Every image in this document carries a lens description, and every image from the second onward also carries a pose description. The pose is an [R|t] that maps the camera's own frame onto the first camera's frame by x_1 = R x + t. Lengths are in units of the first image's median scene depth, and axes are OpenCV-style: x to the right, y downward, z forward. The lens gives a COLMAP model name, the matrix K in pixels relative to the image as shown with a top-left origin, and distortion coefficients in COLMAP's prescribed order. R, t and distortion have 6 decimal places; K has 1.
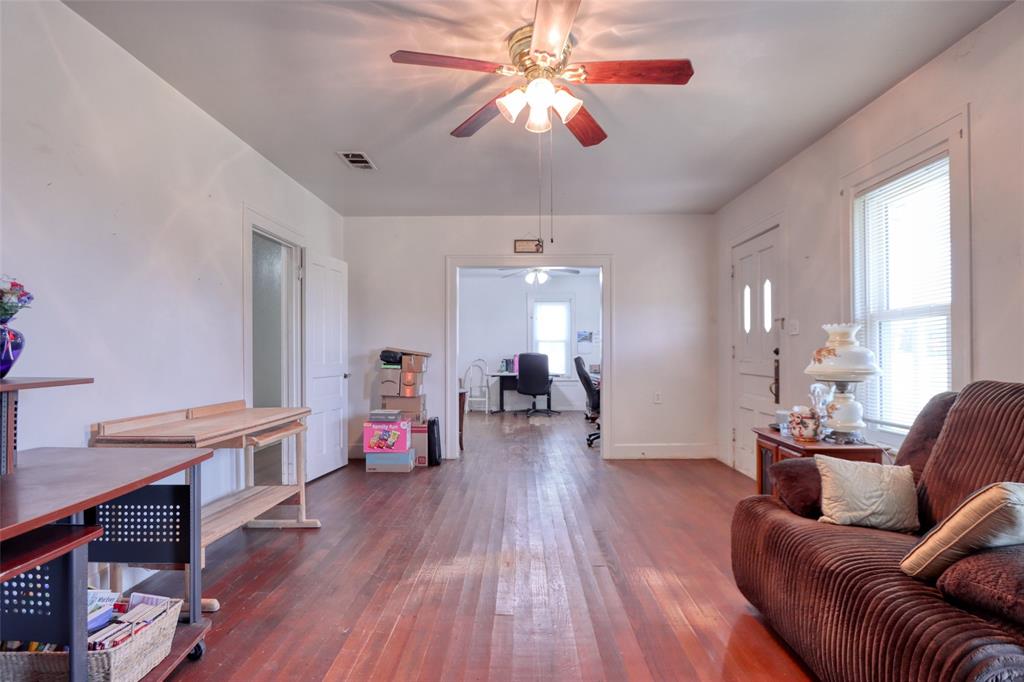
lens RADIAL K [[506.0, 0, 521.4], [0, 506.0, 351.0], [0, 0, 1]] dist [-0.017700, 0.003304]
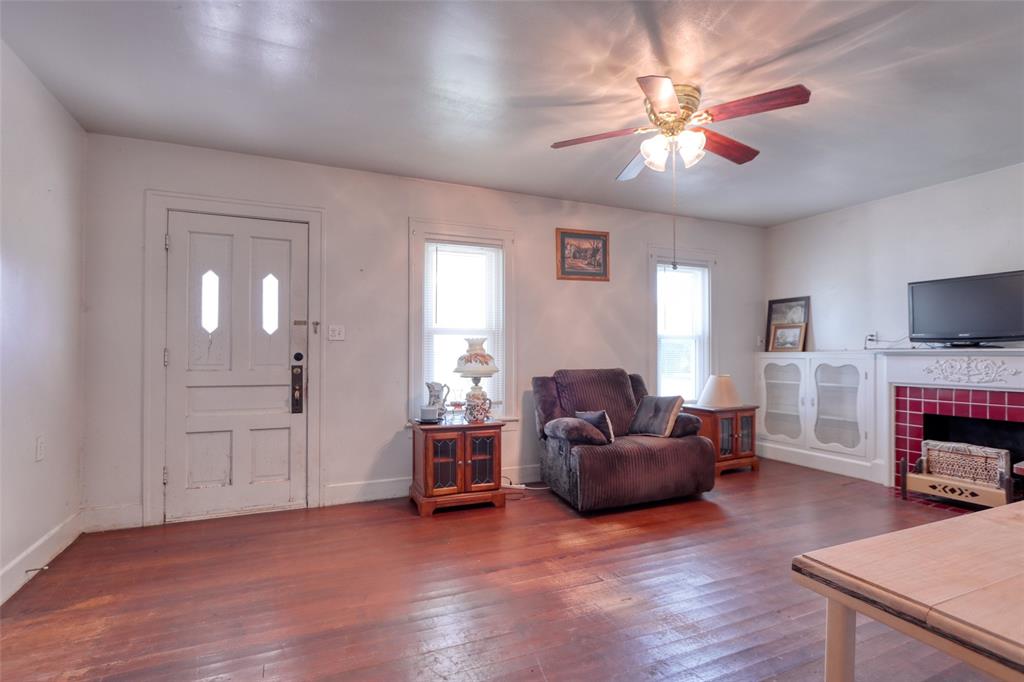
lens RADIAL K [[506.0, 0, 512.9], [0, 506.0, 350.4], [0, 0, 1]] dist [-0.017700, 0.003304]
pose [[-0.421319, 0.010510, 0.906851, -0.231398], [0.004930, 0.999945, -0.009299, -0.000544], [-0.906899, 0.000553, -0.421348, 0.484755]]
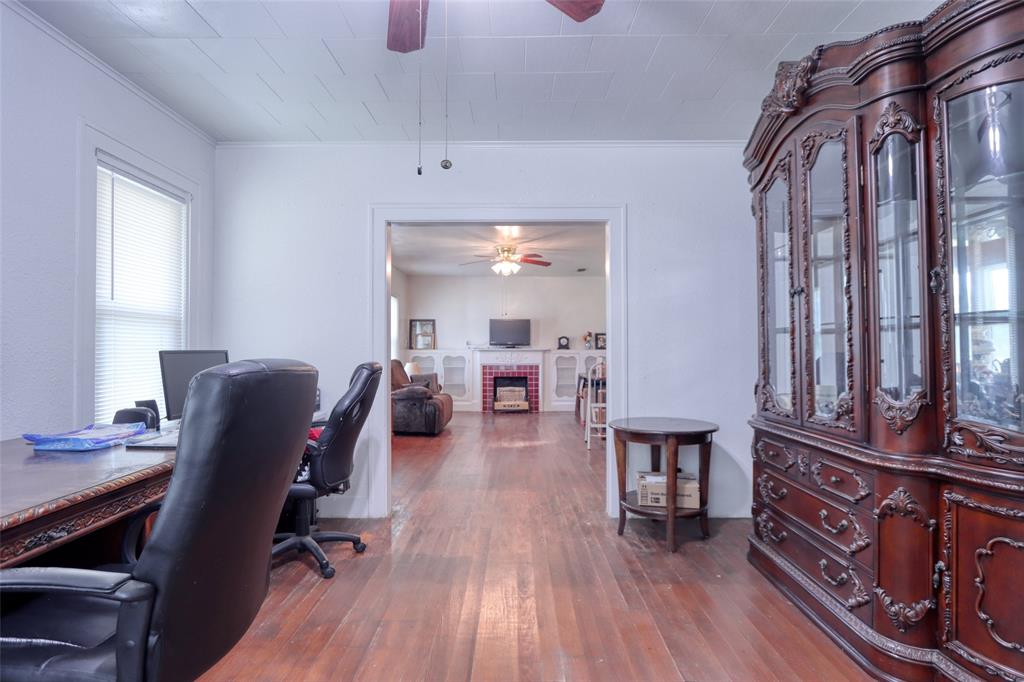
lens RADIAL K [[506.0, 0, 514.5], [0, 506.0, 349.7], [0, 0, 1]] dist [-0.017700, 0.003304]
pose [[-0.999957, 0.002648, -0.008928, 0.002930], [0.002637, 0.999996, 0.001226, -0.003267], [0.008931, 0.001202, -0.999959, 1.037812]]
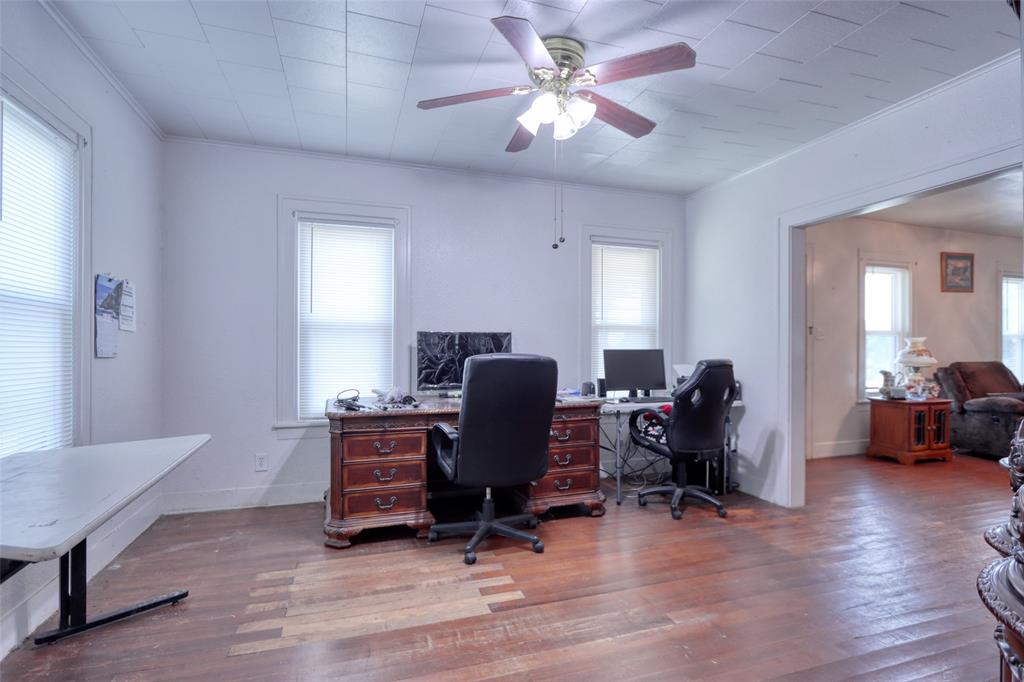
lens RADIAL K [[506.0, 0, 516.1], [0, 506.0, 348.0], [0, 0, 1]] dist [-0.017700, 0.003304]
pose [[-0.329555, 0.002238, 0.944134, -0.219703], [0.001639, 0.999997, -0.001798, -0.003489], [-0.944135, 0.000955, -0.329558, 0.990936]]
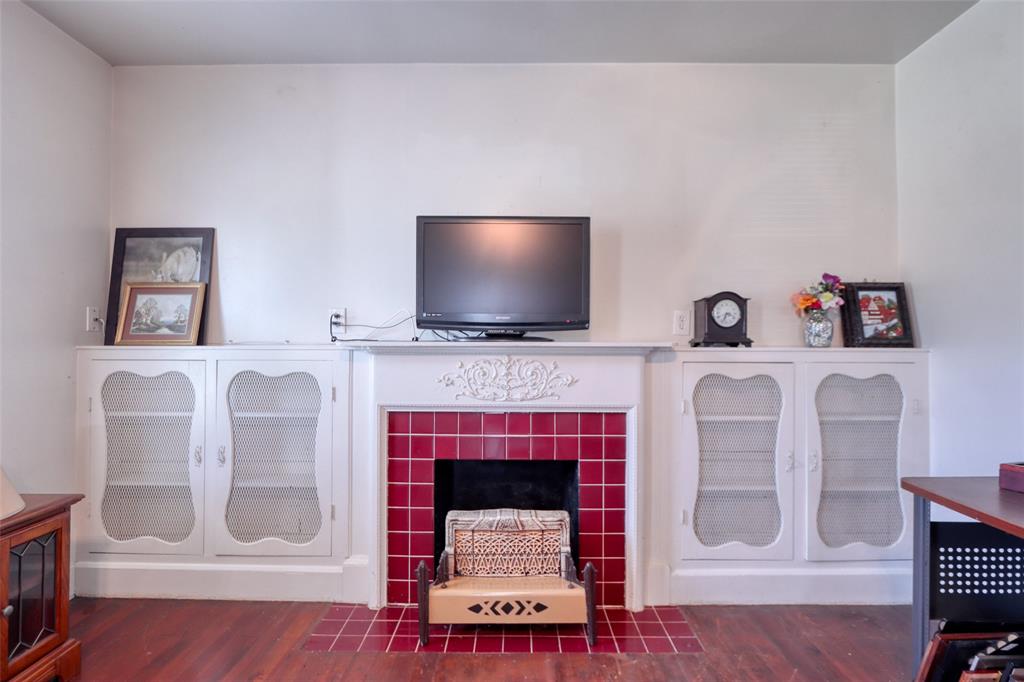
lens RADIAL K [[506.0, 0, 514.8], [0, 506.0, 346.1], [0, 0, 1]] dist [-0.017700, 0.003304]
pose [[-0.999964, 0.000602, -0.008474, -0.000956], [0.000653, 0.999981, -0.006058, -0.000583], [0.008470, -0.006063, -0.999946, 0.191452]]
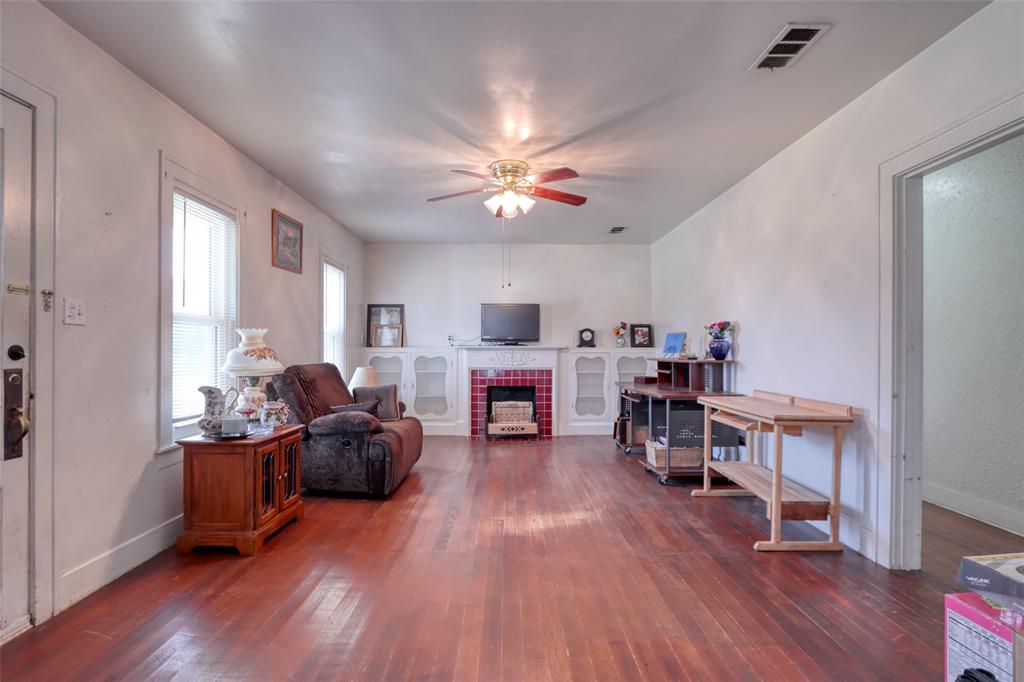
lens RADIAL K [[506.0, 0, 514.6], [0, 506.0, 350.5], [0, 0, 1]] dist [-0.017700, 0.003304]
pose [[-0.999704, 0.003155, -0.024120, 0.015132], [0.003024, 0.999980, 0.005468, -0.001618], [0.024136, 0.005393, -0.999694, 0.703116]]
